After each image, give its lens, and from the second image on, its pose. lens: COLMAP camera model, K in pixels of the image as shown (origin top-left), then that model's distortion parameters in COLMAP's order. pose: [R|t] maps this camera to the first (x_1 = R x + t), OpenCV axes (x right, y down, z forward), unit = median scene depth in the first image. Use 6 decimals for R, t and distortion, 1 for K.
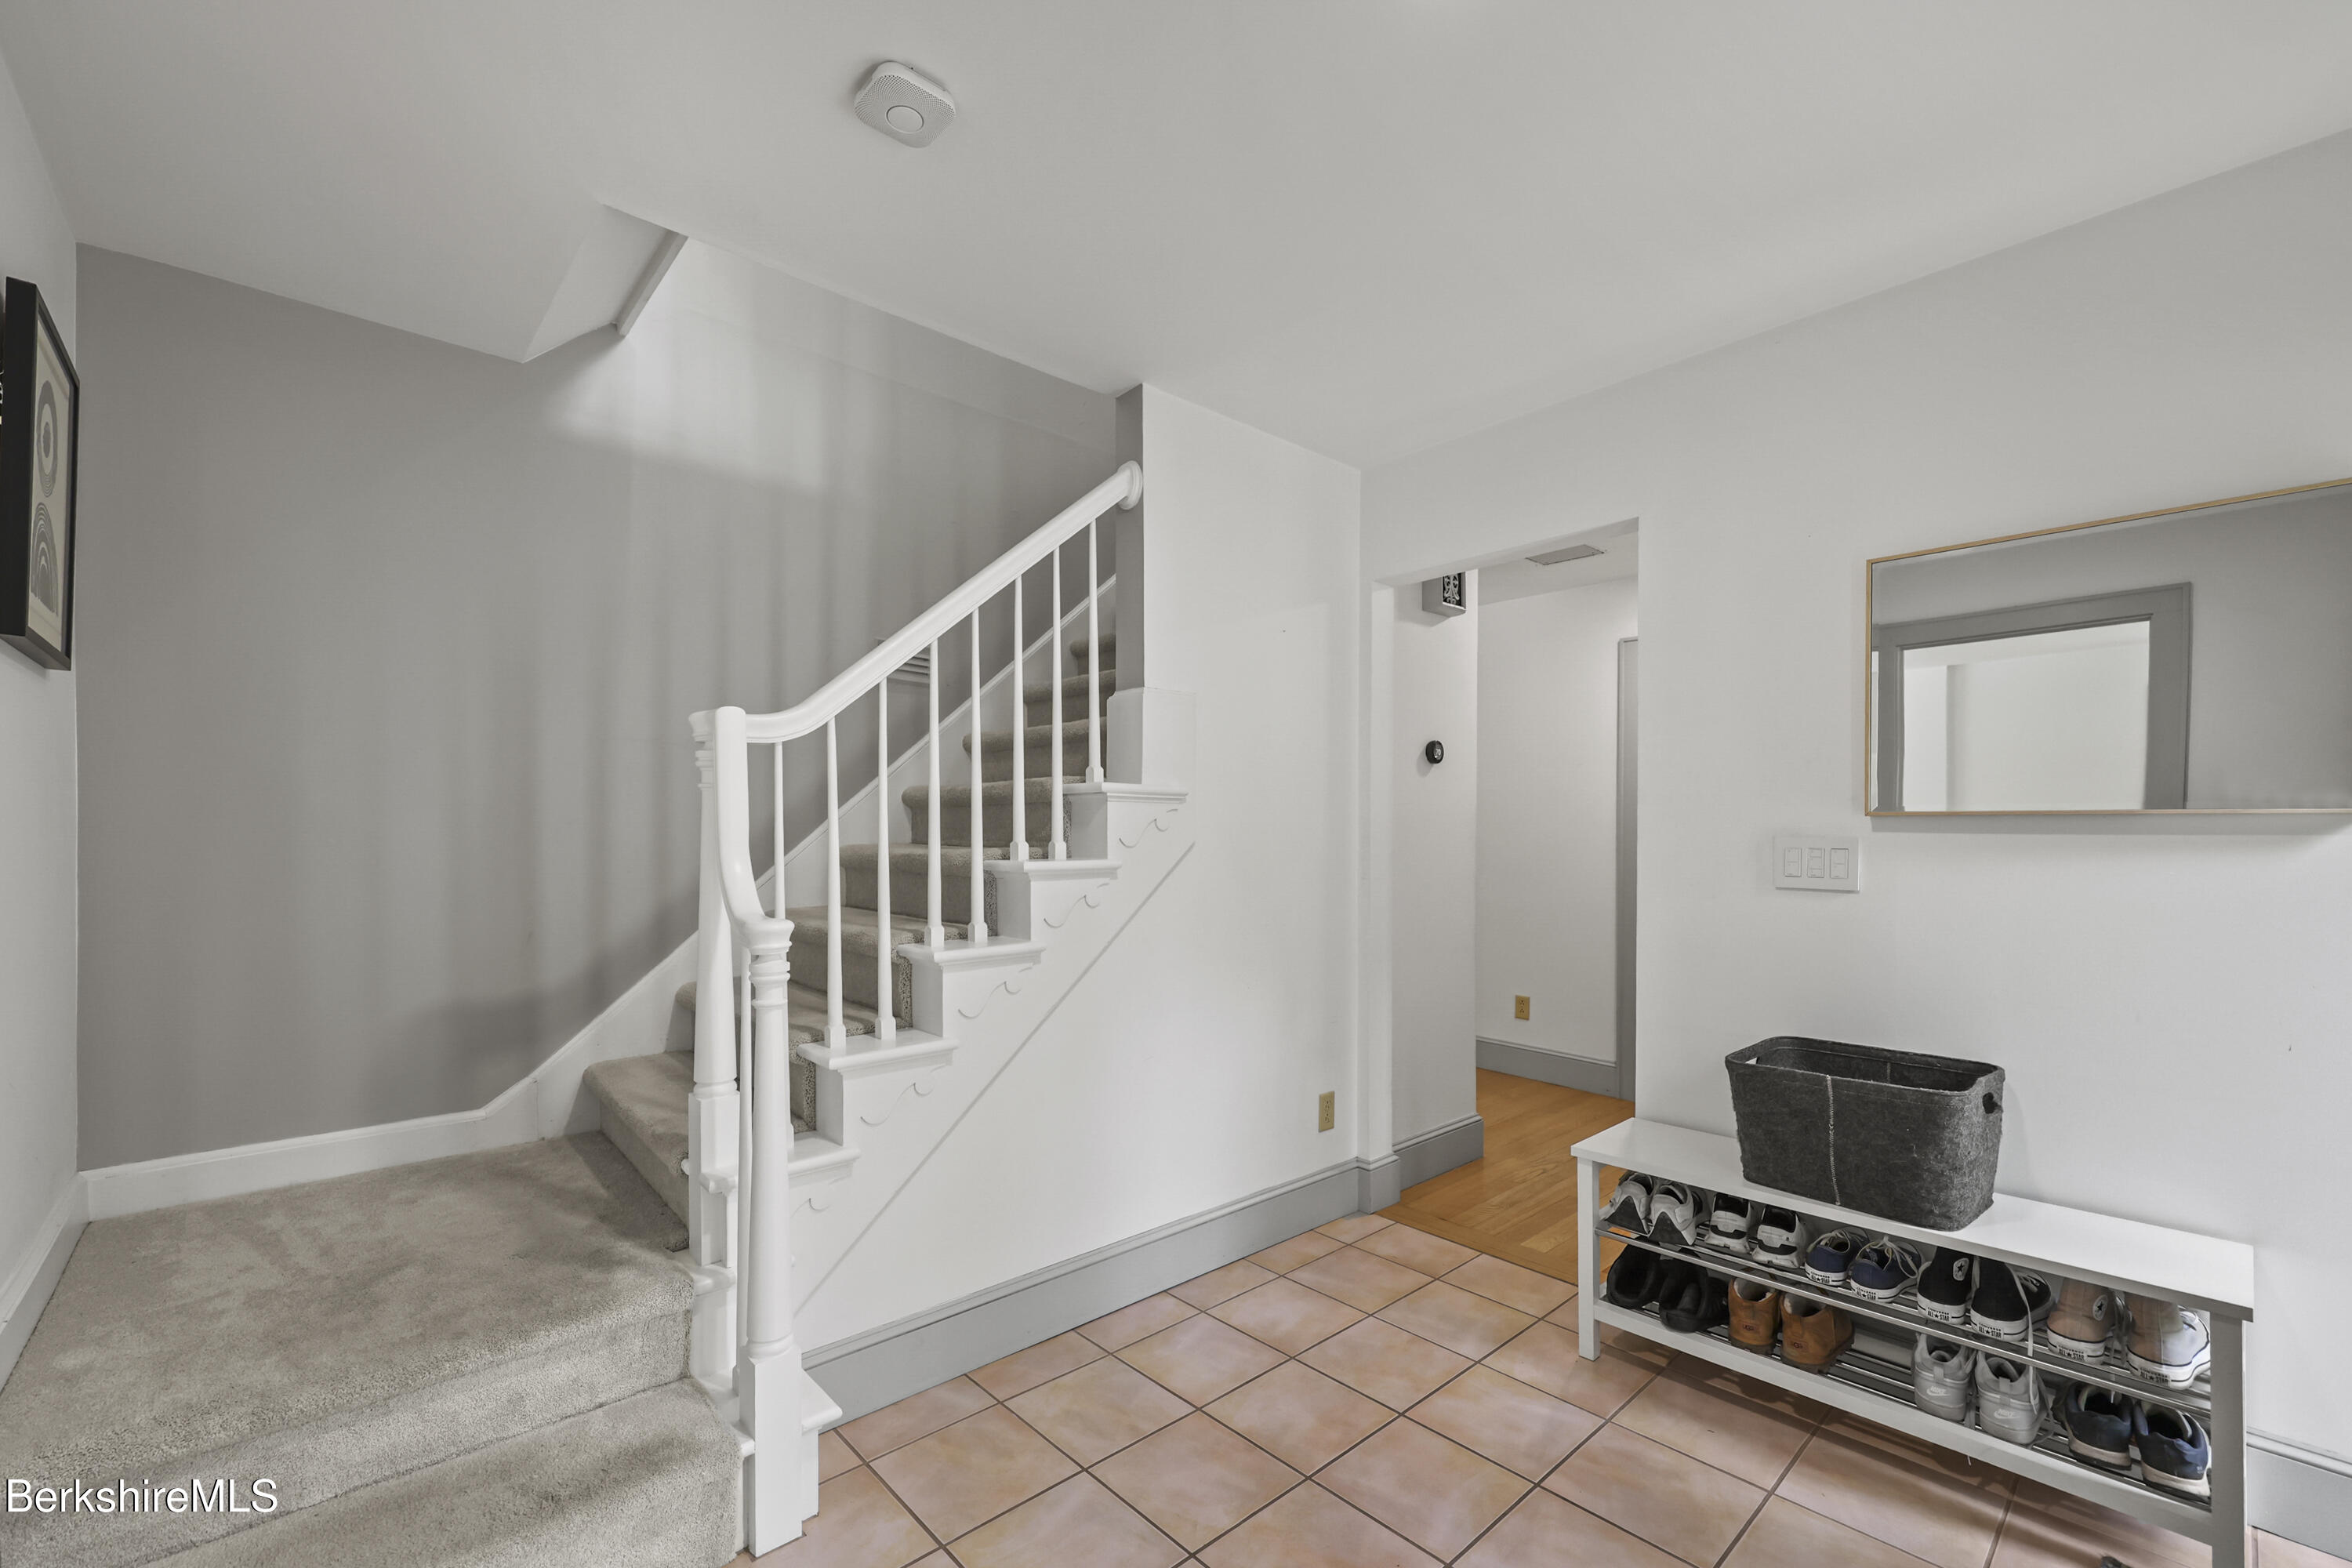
lens RADIAL K [[967.3, 0, 1190.3], [0, 967.3, 829.0], [0, 0, 1]] dist [-0.001454, 0.000241]
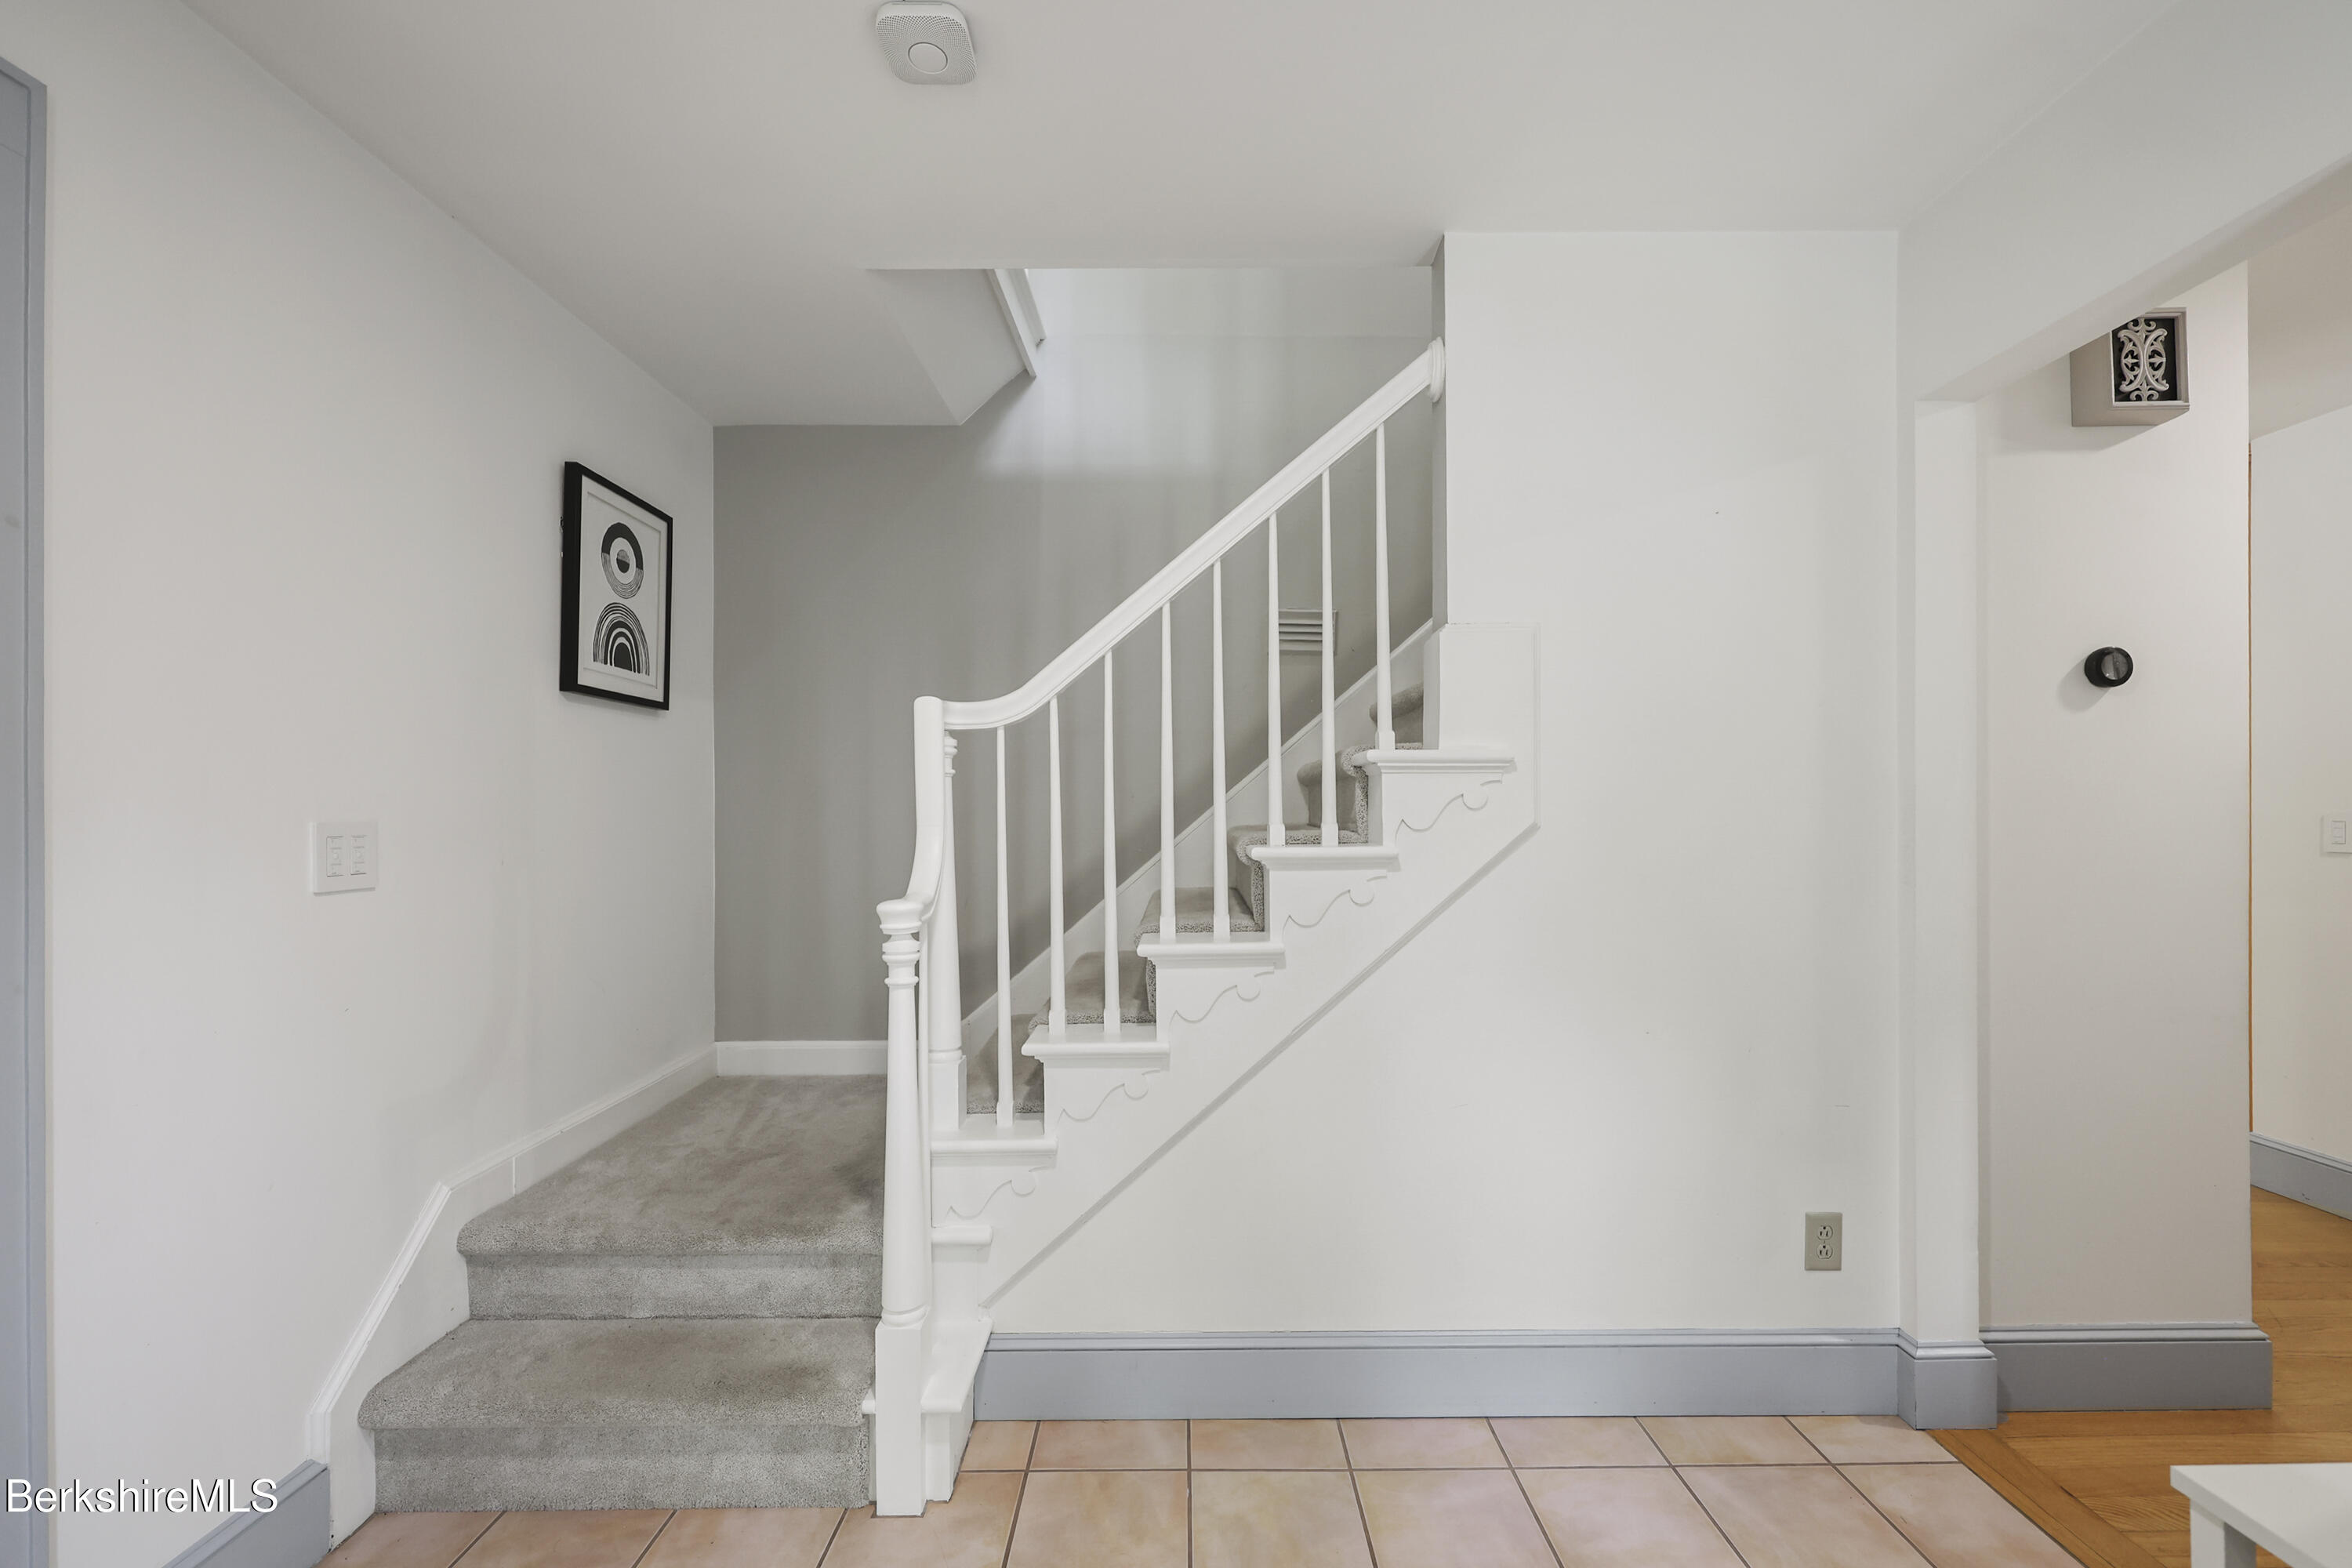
lens RADIAL K [[967.3, 0, 1179.4], [0, 967.3, 805.8], [0, 0, 1]] dist [-0.001454, 0.000241]
pose [[0.743505, -0.009997, -0.668655, 0.322848], [0.008976, 0.999947, -0.004970, 0.000839], [0.668670, -0.002306, 0.743556, 0.294699]]
